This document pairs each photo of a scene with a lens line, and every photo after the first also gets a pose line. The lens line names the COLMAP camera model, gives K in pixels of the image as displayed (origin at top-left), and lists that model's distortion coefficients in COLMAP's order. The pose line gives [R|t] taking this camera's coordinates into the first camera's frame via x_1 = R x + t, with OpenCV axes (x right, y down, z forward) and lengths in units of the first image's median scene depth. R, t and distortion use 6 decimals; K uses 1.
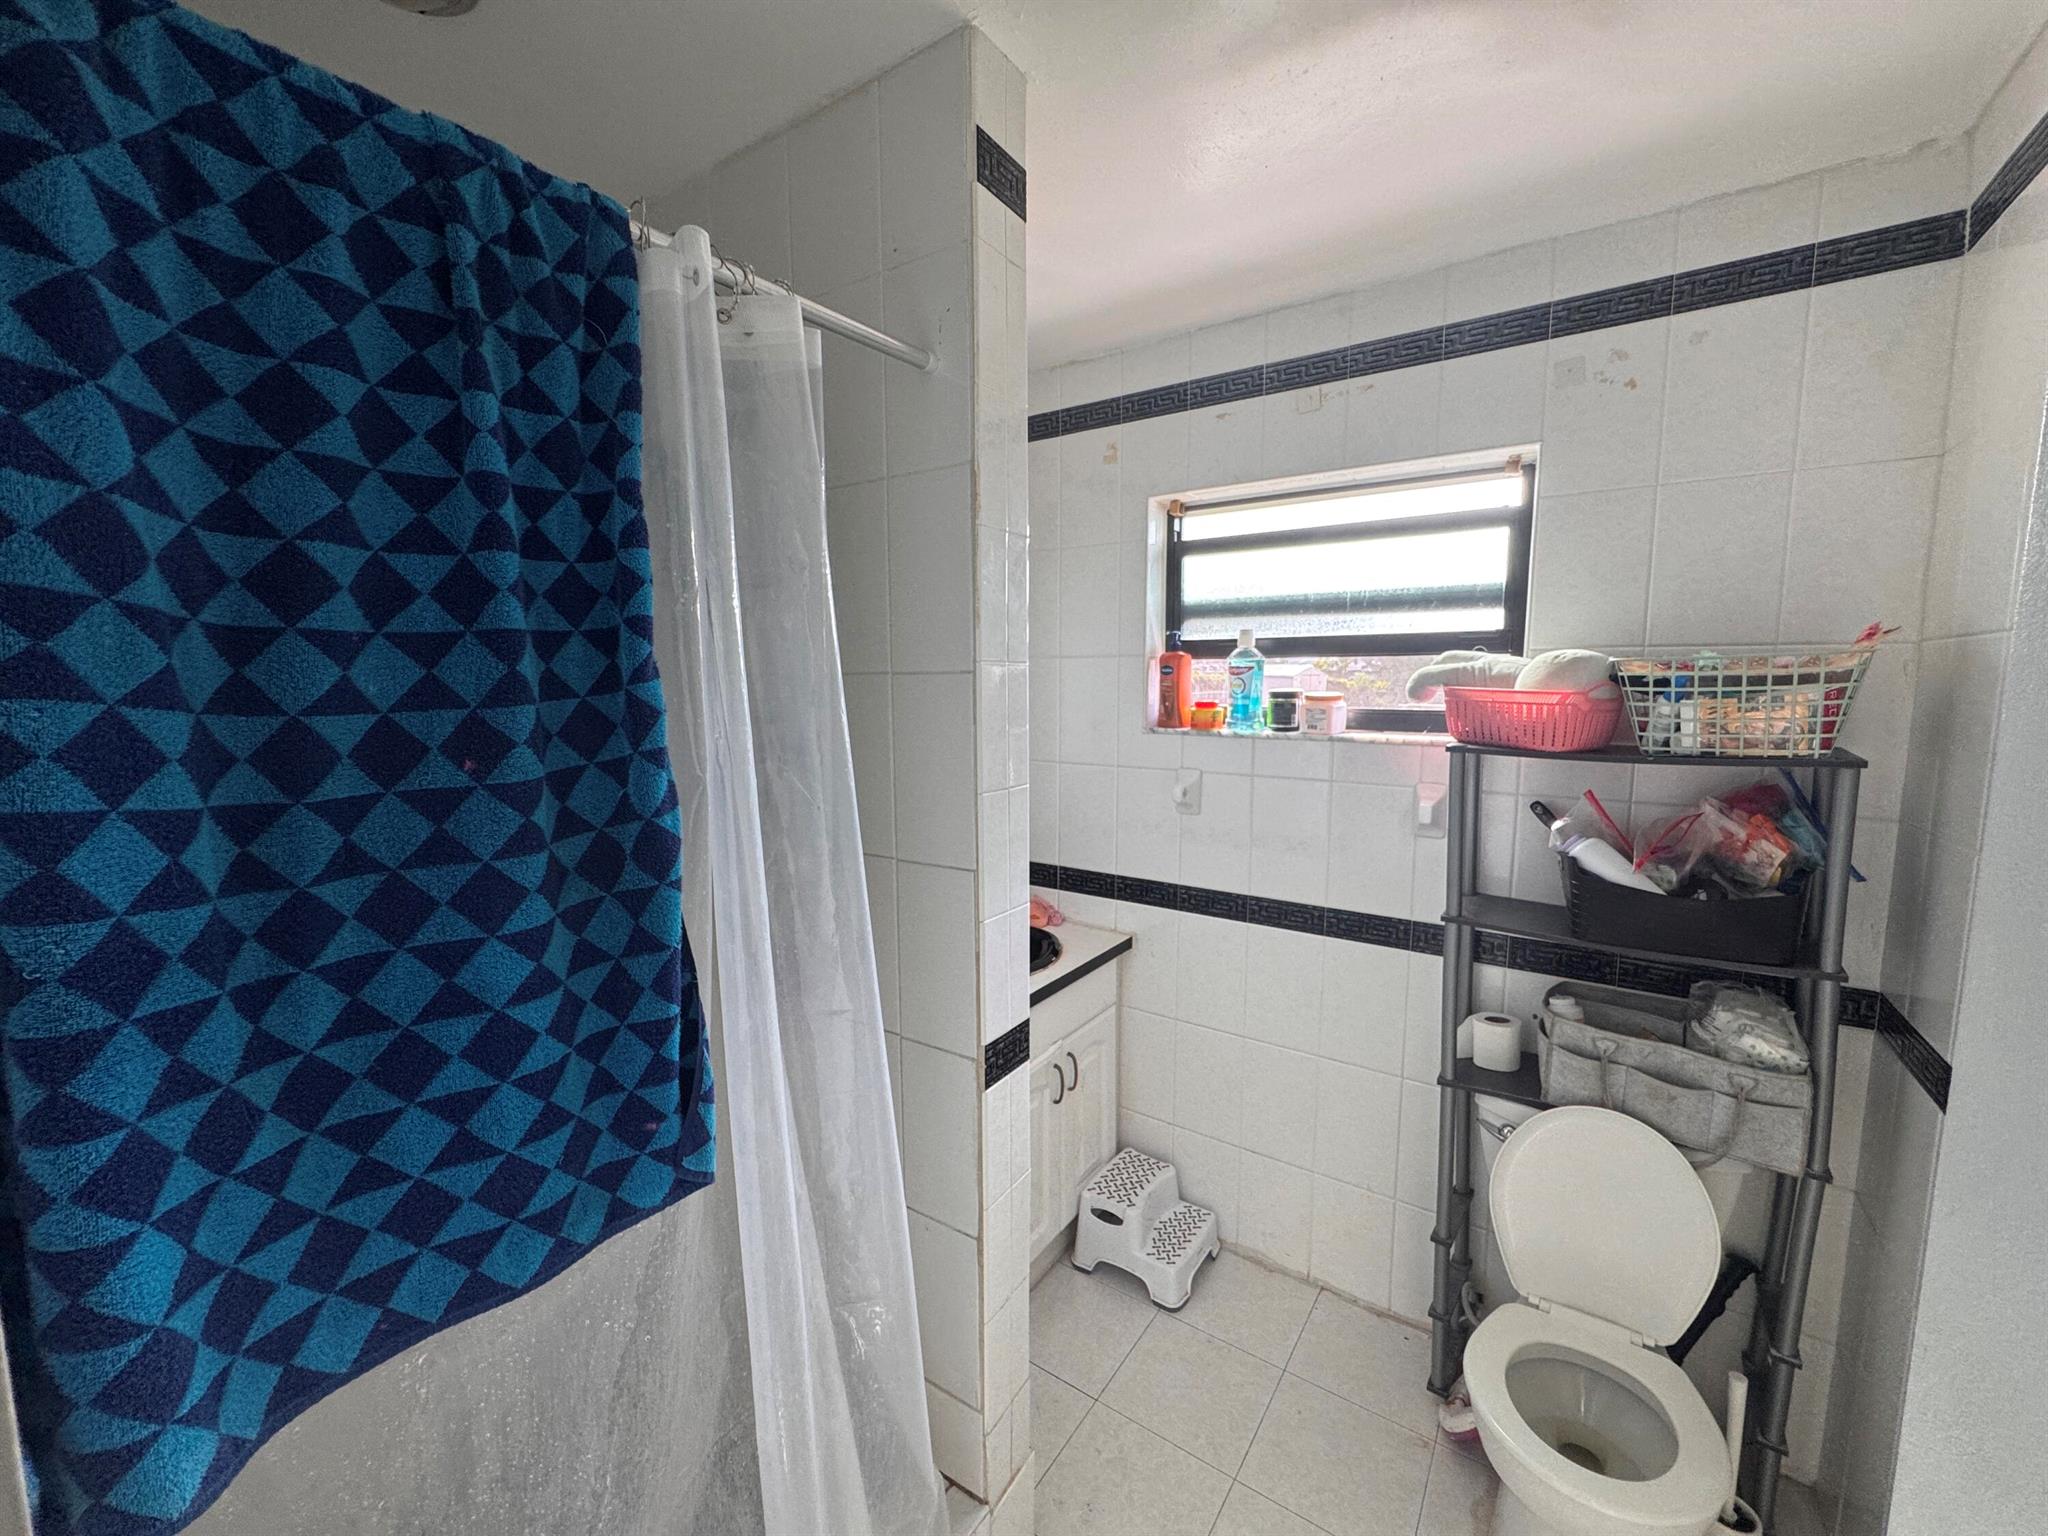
lens RADIAL K [[818.2, 0, 1021.7], [0, 818.2, 772.5], [0, 0, 1]] dist [-0.007832, 0.001409]
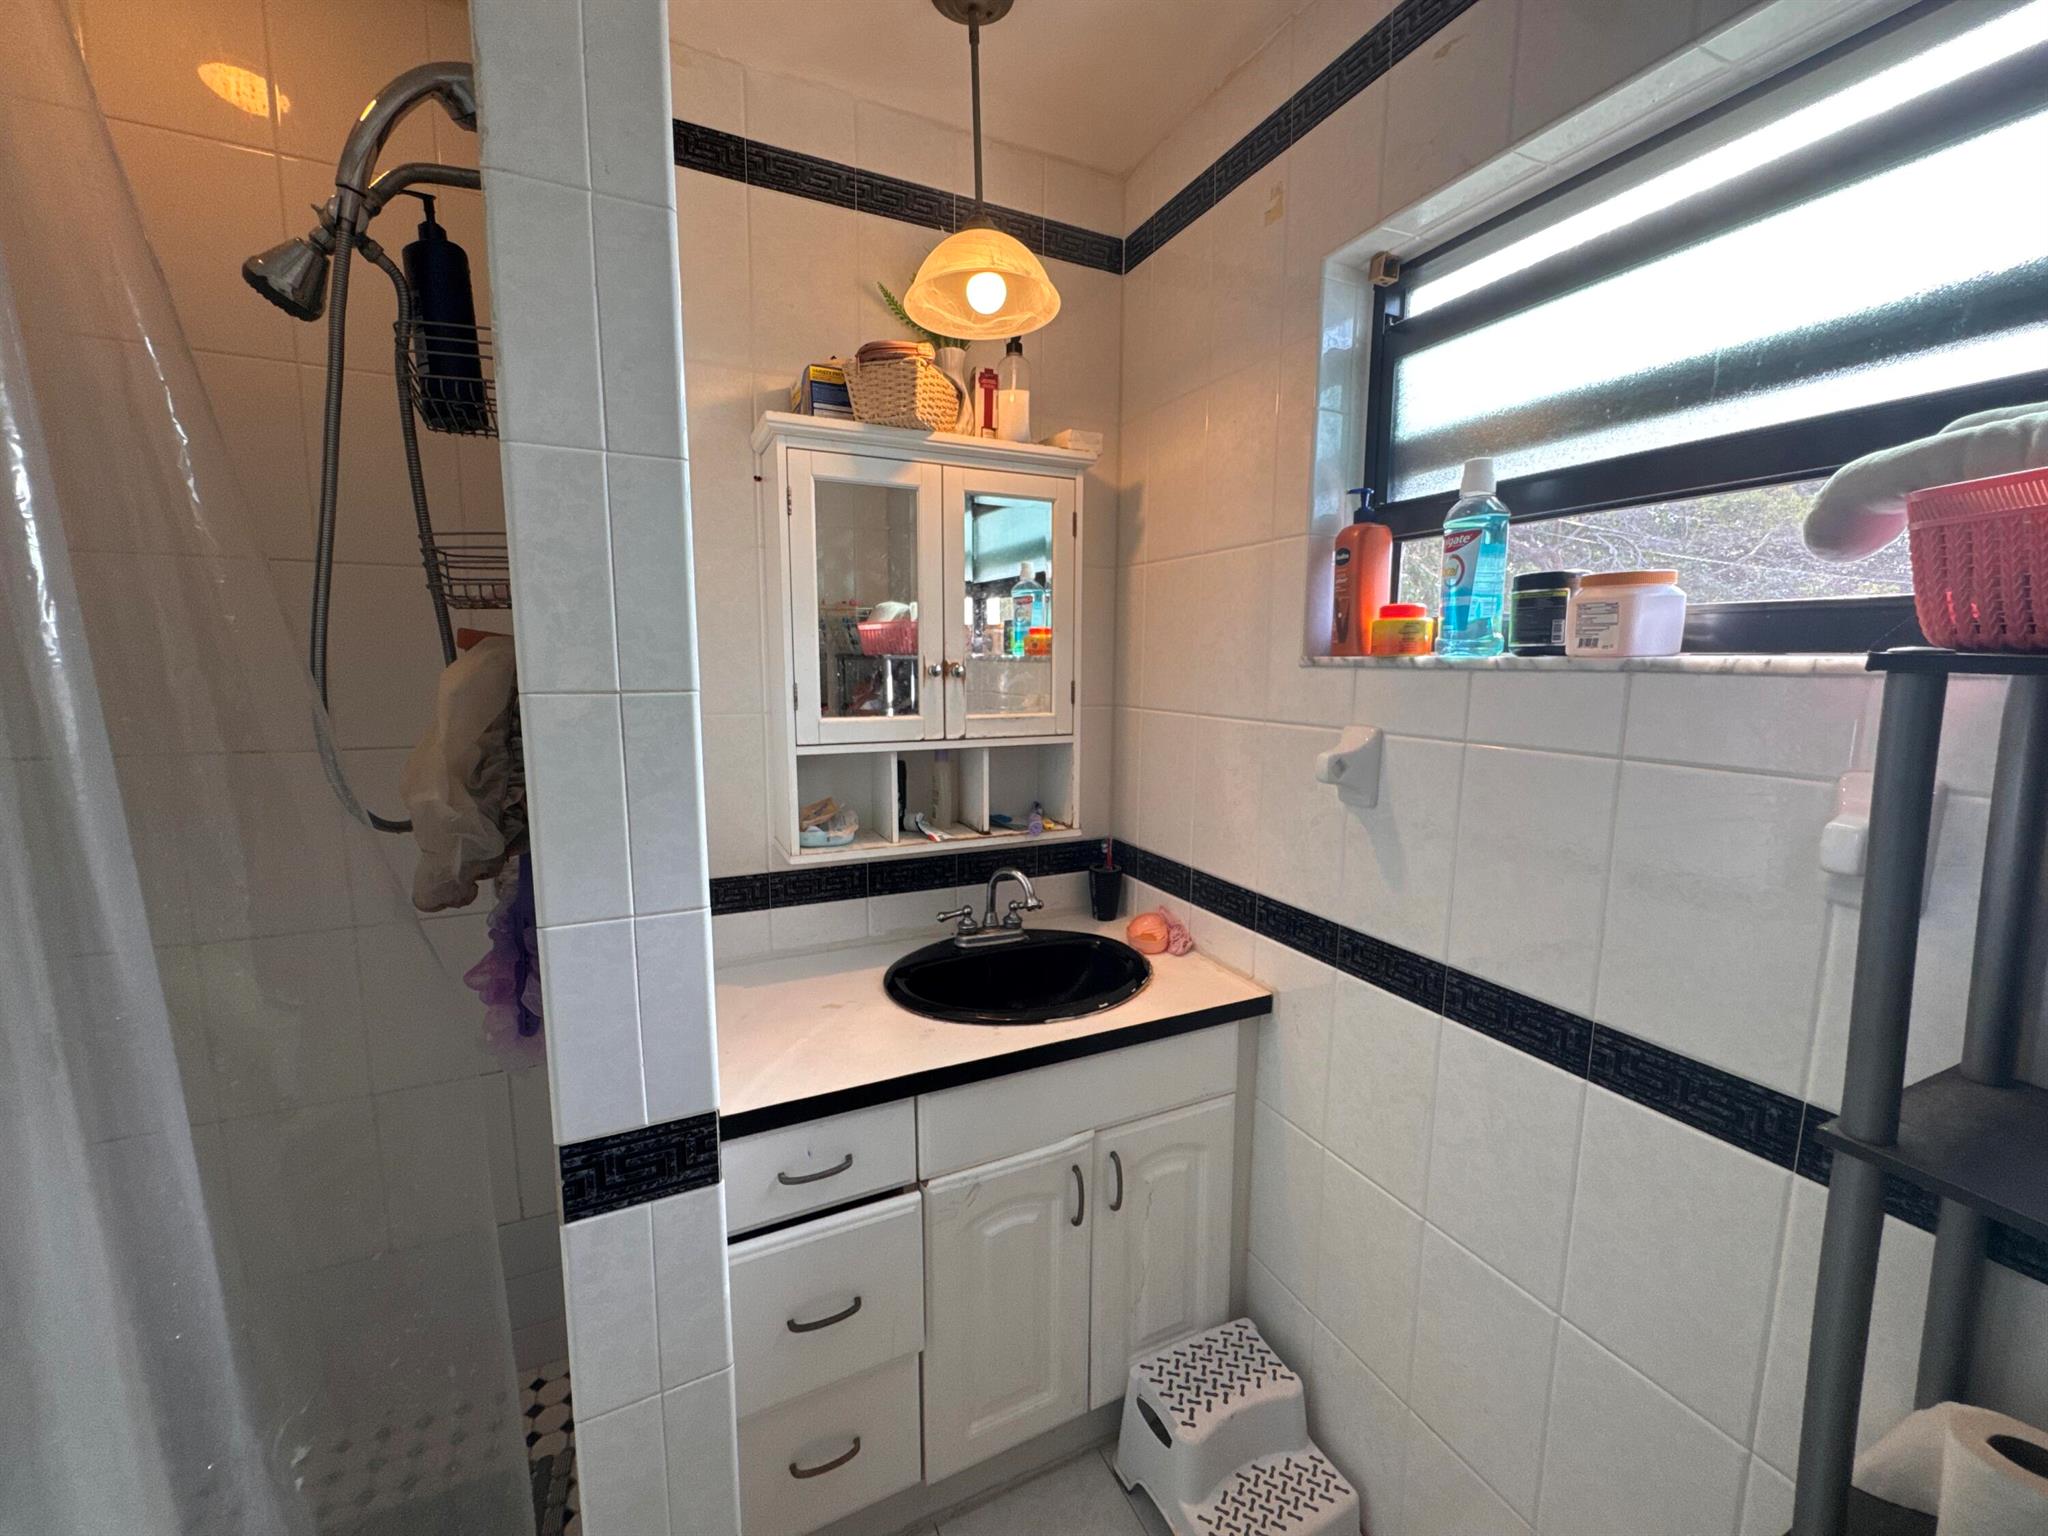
lens RADIAL K [[818.2, 0, 1025.8], [0, 818.2, 771.1], [0, 0, 1]] dist [-0.007832, 0.001409]
pose [[0.864792, 0.072740, -0.496834, 0.290596], [-0.060987, 0.997342, 0.039863, 0.018386], [0.498413, -0.004173, 0.866929, 0.394062]]
